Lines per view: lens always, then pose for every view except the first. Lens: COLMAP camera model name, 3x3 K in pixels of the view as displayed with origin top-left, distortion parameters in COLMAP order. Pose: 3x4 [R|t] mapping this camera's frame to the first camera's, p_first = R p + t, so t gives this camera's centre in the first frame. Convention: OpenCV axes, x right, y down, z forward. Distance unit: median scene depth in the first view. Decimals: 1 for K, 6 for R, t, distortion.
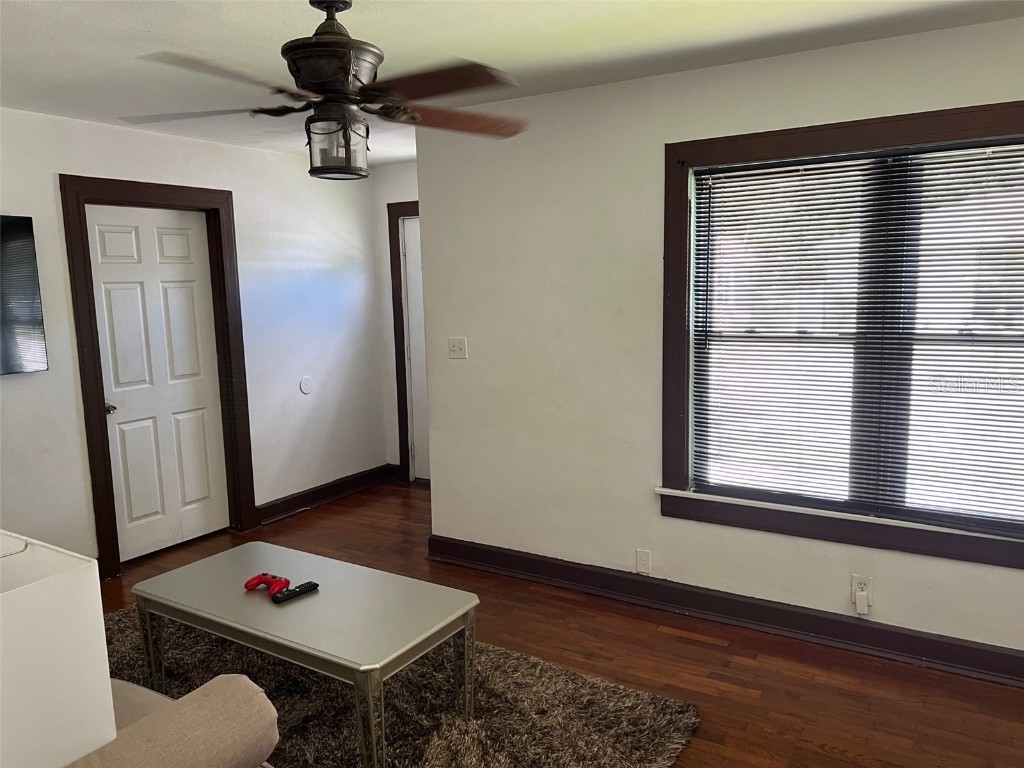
lens RADIAL K [[755.0, 0, 512.0], [0, 755.0, 384.0], [0, 0, 1]] dist [0.044625, -0.056947]
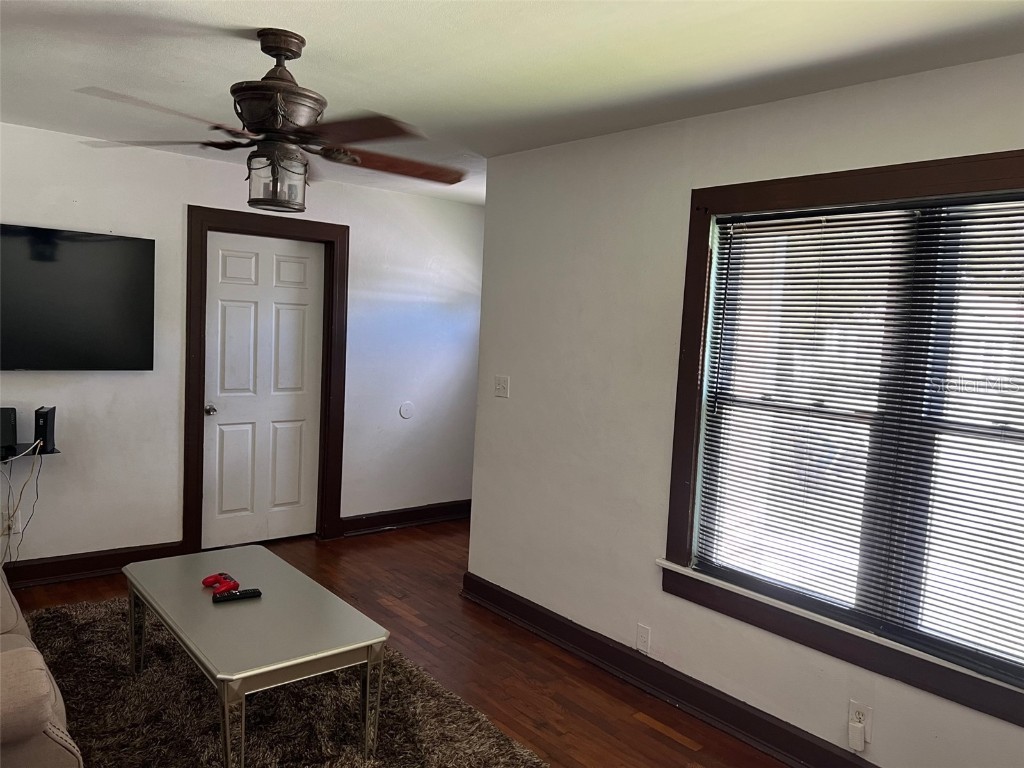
lens RADIAL K [[755.0, 0, 512.0], [0, 755.0, 384.0], [0, 0, 1]] dist [0.044625, -0.056947]
pose [[0.948891, 0.098432, -0.299861, 0.282109], [-0.115720, 0.992460, -0.040404, -0.015340], [0.293622, 0.073039, 0.953127, 0.062583]]
